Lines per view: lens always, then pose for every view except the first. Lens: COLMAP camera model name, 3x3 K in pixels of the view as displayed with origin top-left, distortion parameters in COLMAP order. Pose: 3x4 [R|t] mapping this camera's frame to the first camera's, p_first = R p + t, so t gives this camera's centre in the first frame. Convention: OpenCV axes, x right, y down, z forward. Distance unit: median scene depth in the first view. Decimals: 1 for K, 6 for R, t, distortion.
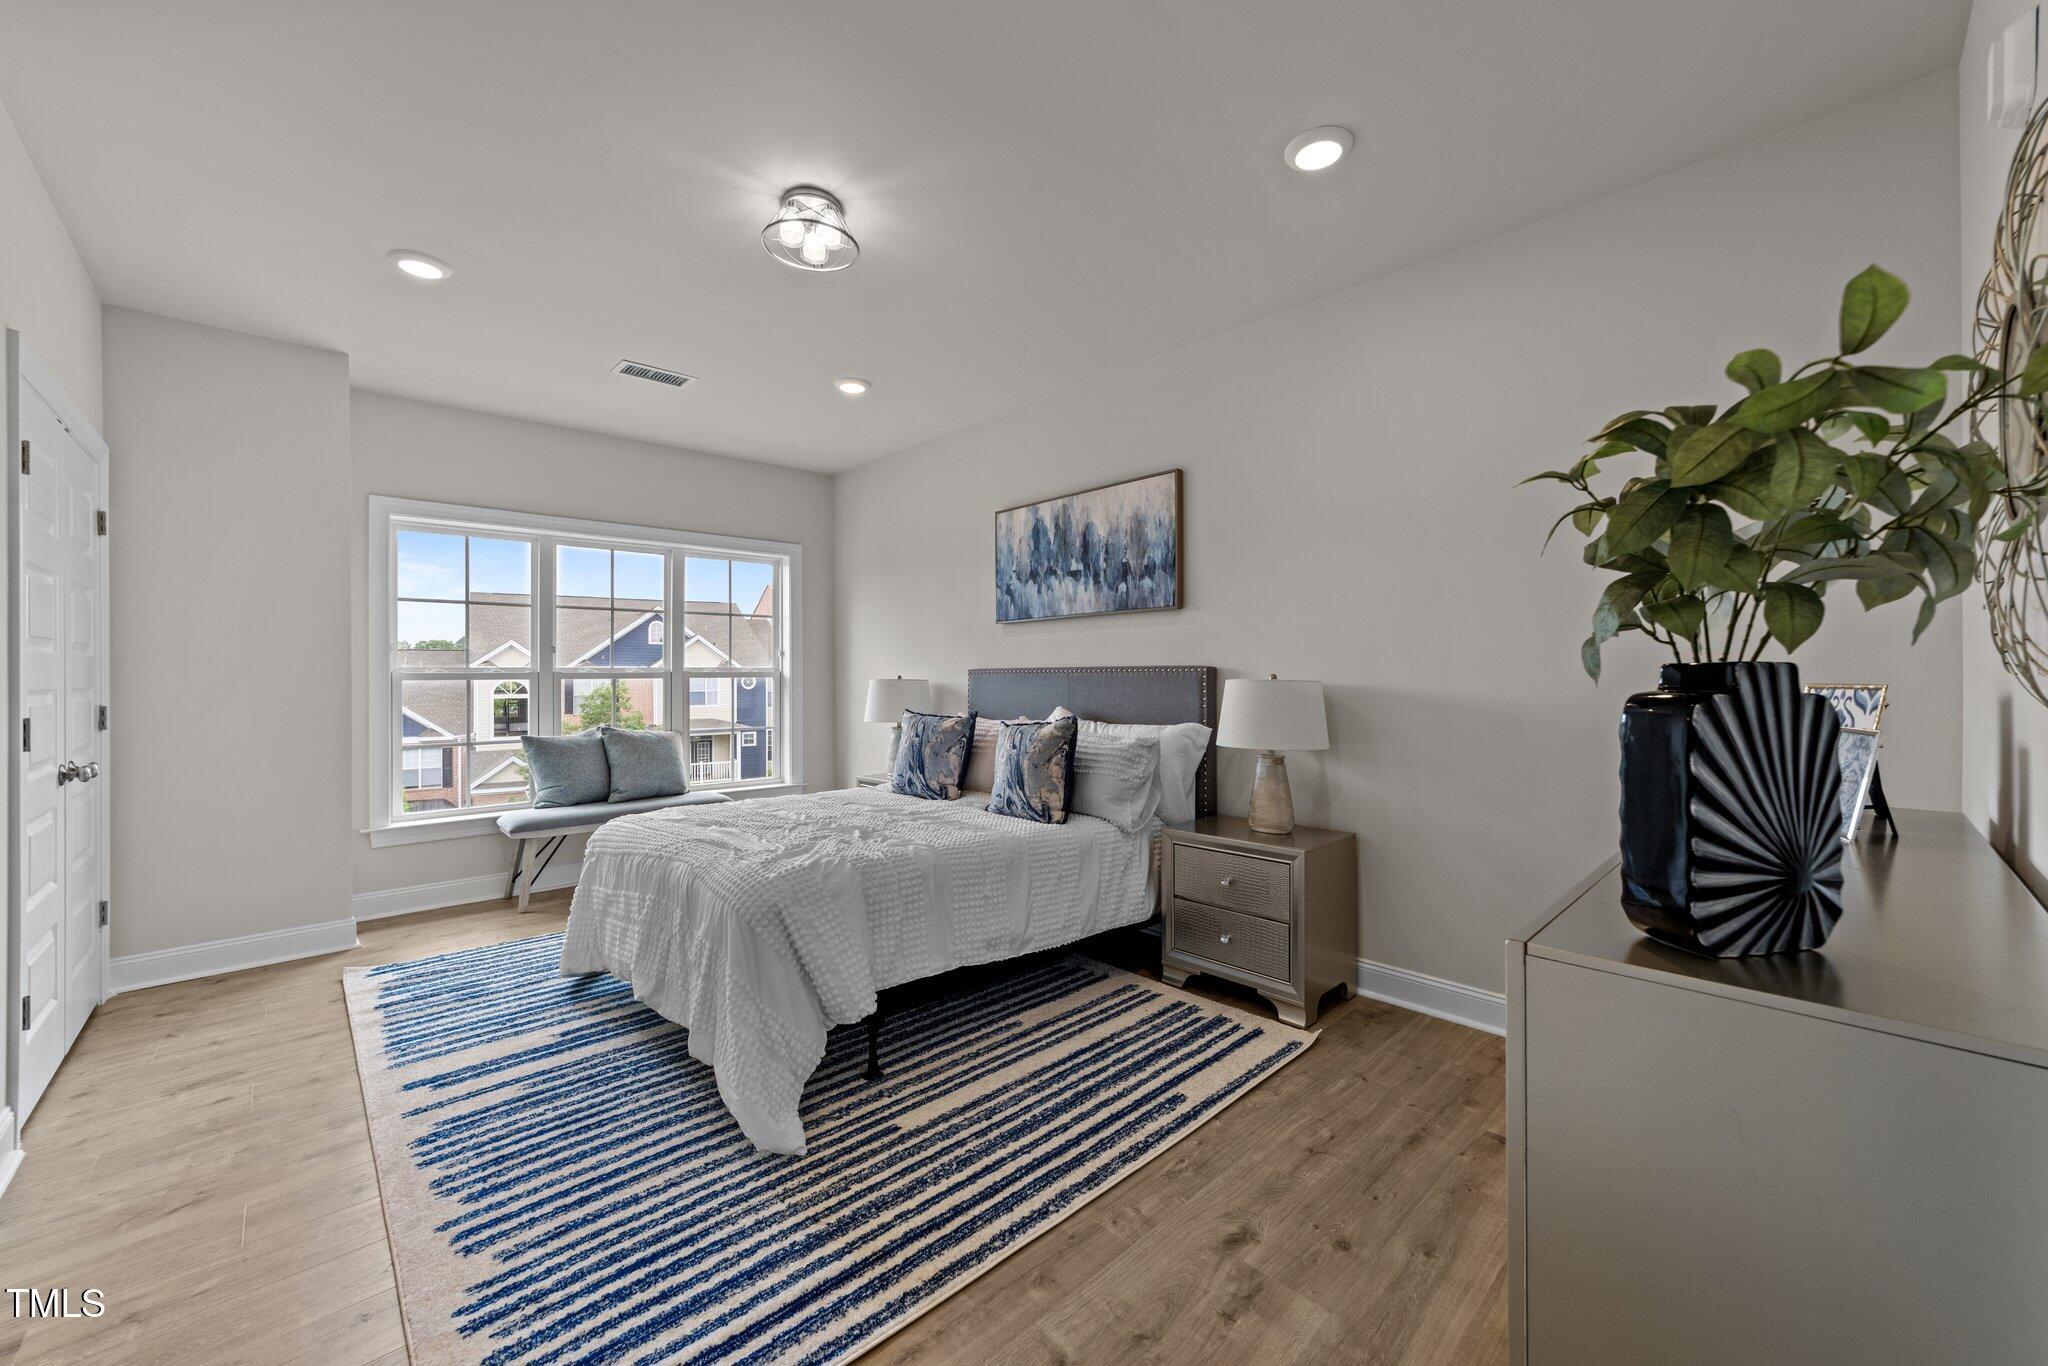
lens RADIAL K [[777.9, 0, 1027.5], [0, 777.9, 677.2], [0, 0, 1]] dist [-0.019936, 0.000028]
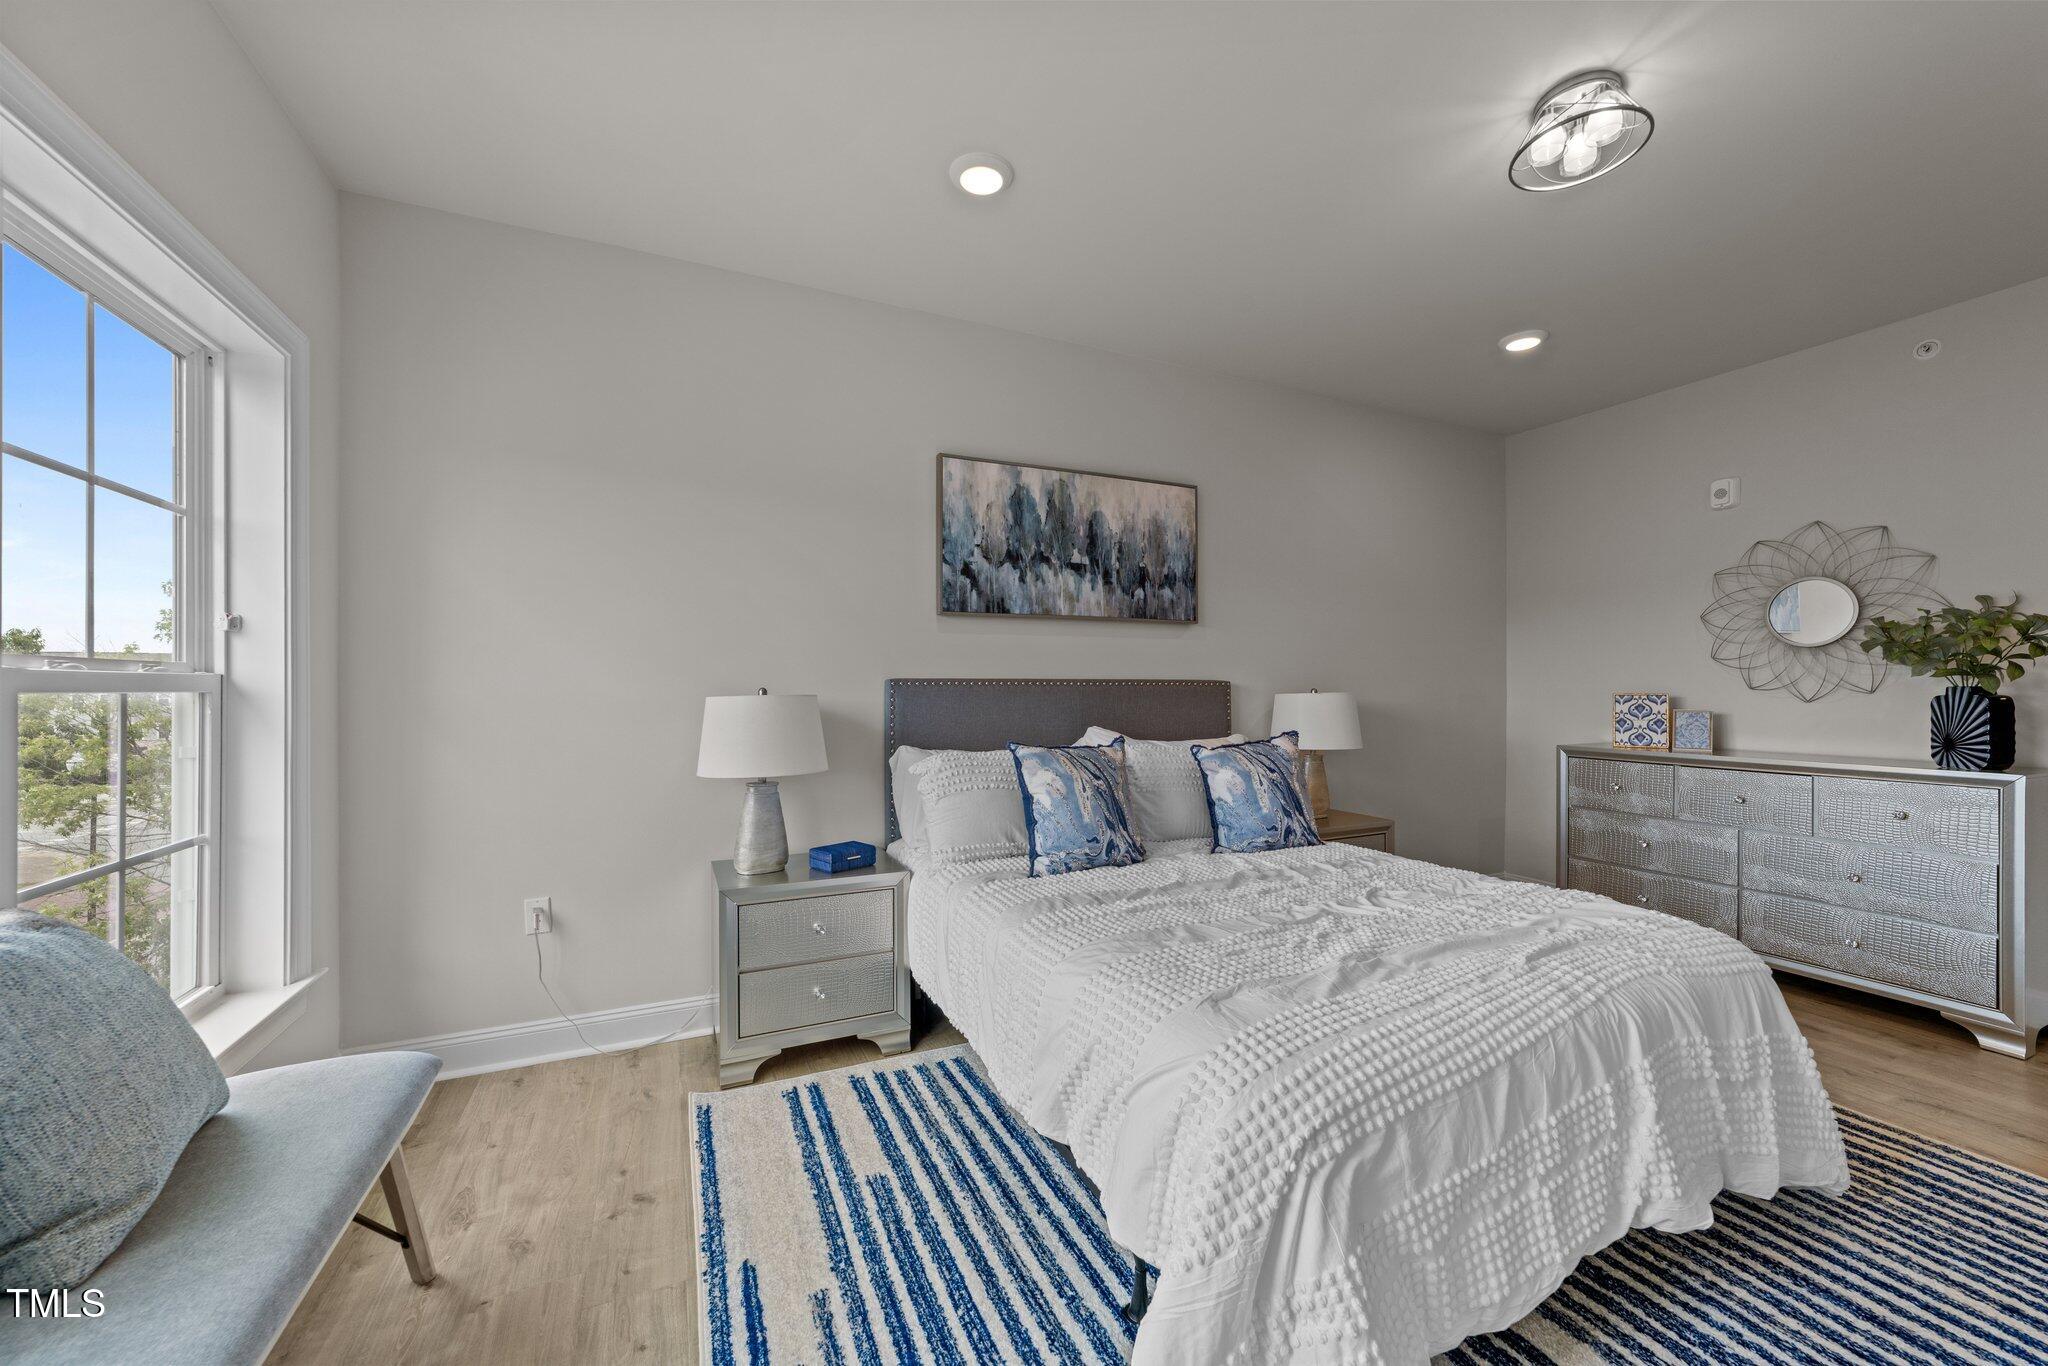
lens RADIAL K [[778.9, 0, 1024.8], [0, 778.9, 690.4], [0, 0, 1]] dist [-0.018240, 0.007467]
pose [[0.319373, 0.001877, 0.947627, -0.755048], [0.002674, 0.999992, -0.002882, 0.001062], [-0.947625, 0.003455, 0.319366, 0.795974]]
